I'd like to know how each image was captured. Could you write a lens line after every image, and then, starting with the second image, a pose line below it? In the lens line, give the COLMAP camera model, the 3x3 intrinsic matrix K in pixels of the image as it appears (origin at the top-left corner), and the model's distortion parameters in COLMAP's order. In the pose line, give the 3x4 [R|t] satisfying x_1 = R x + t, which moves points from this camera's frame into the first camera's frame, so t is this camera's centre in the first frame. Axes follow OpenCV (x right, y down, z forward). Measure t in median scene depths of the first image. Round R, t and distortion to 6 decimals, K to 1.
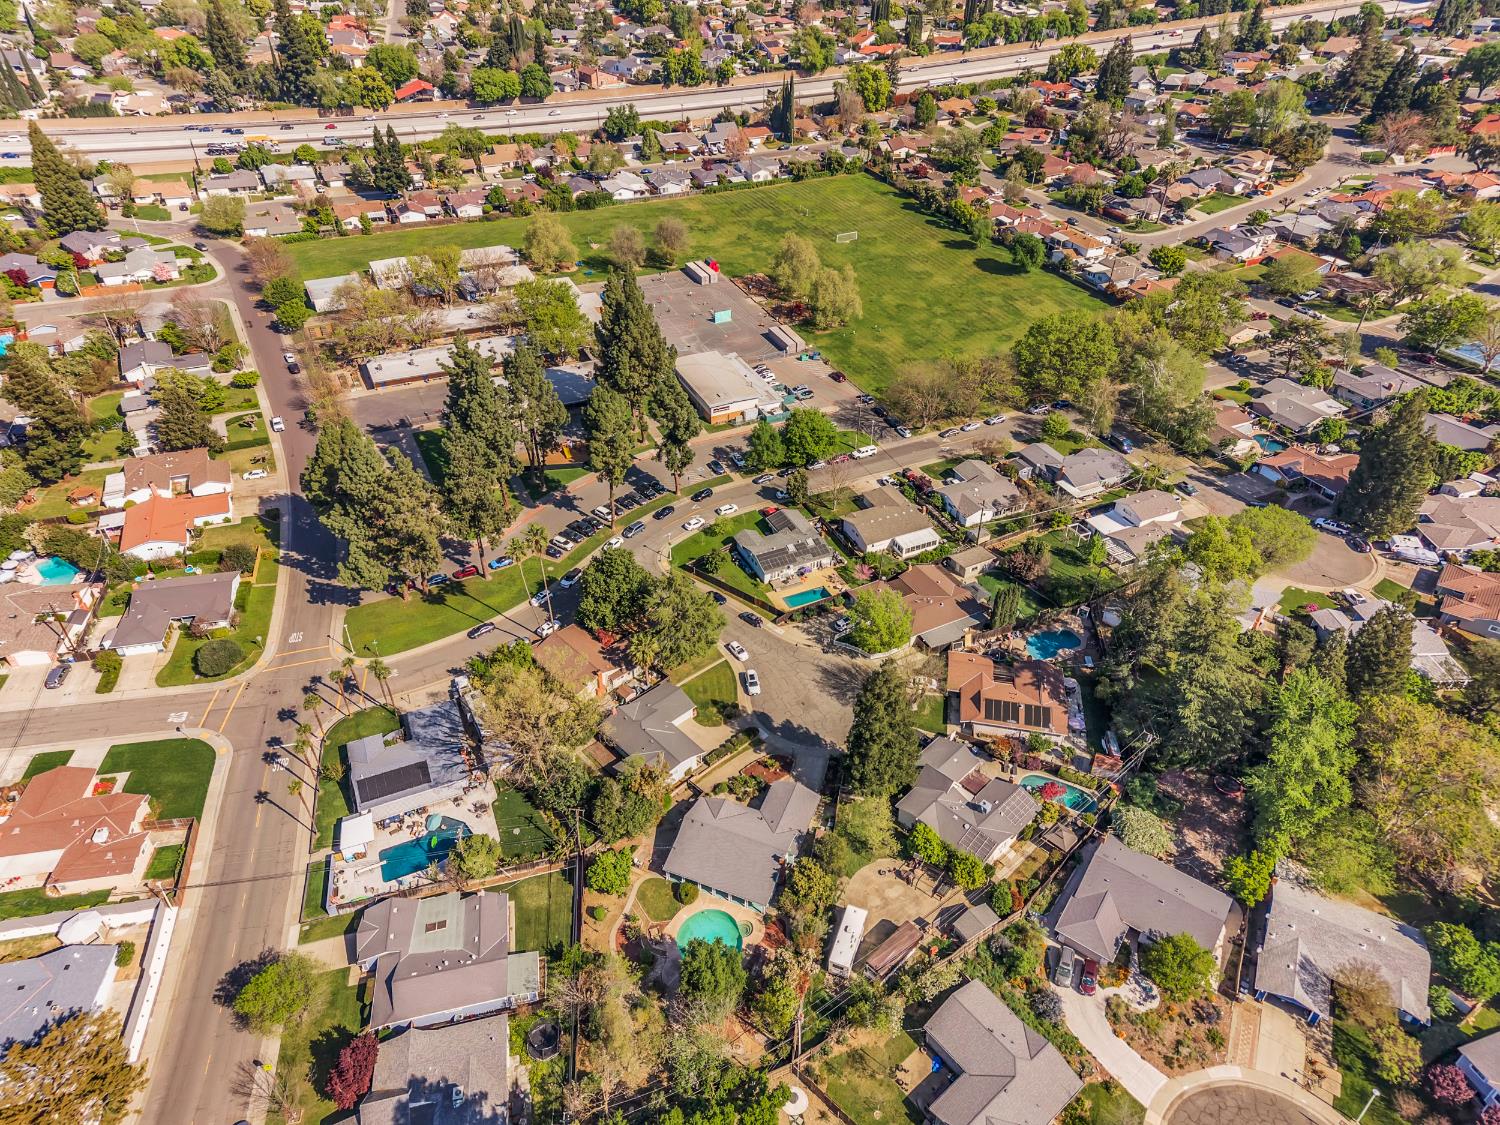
lens RADIAL K [[1002.6, 0, 744.6], [0, 1002.6, 564.6], [0, 0, 1]] dist [0.168260, -0.001478]
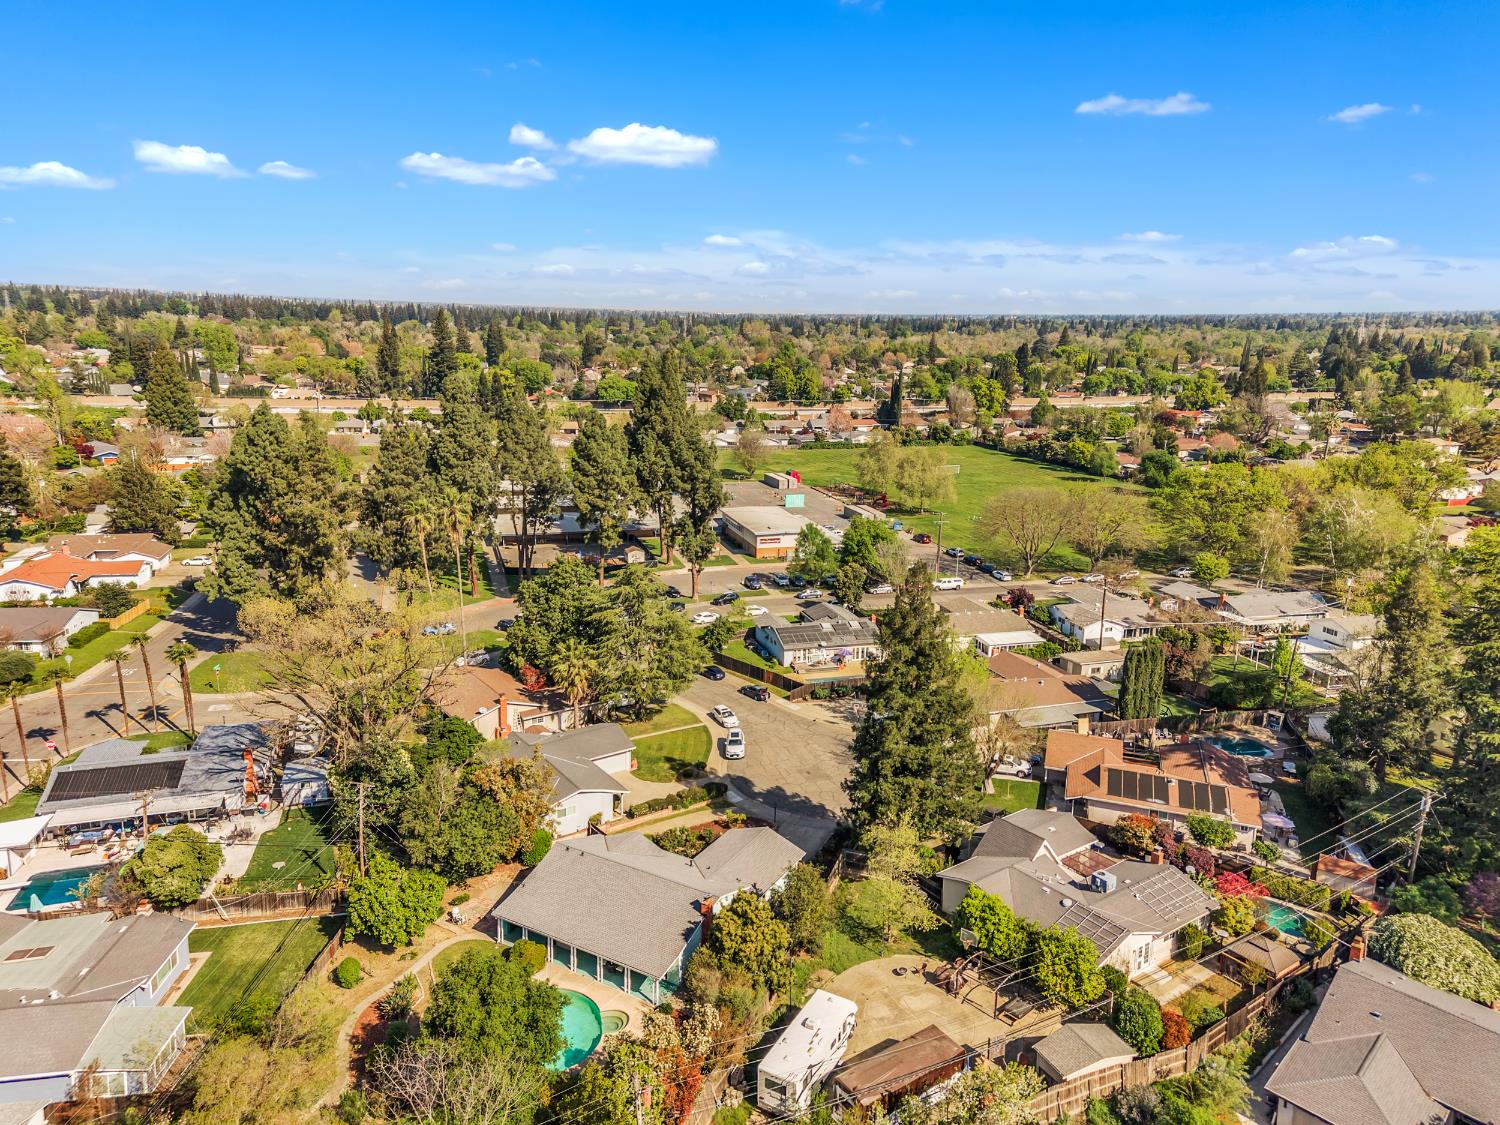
lens RADIAL K [[1042.1, 0, 750.0], [0, 1042.1, 562.5], [0, 0, 1]] dist [0.137894, 0.002228]
pose [[0.990115, 0.046022, -0.132491, 0.099408], [-0.096576, 0.908728, -0.406063, 0.278903], [0.101710, 0.414844, 0.904190, 0.339526]]
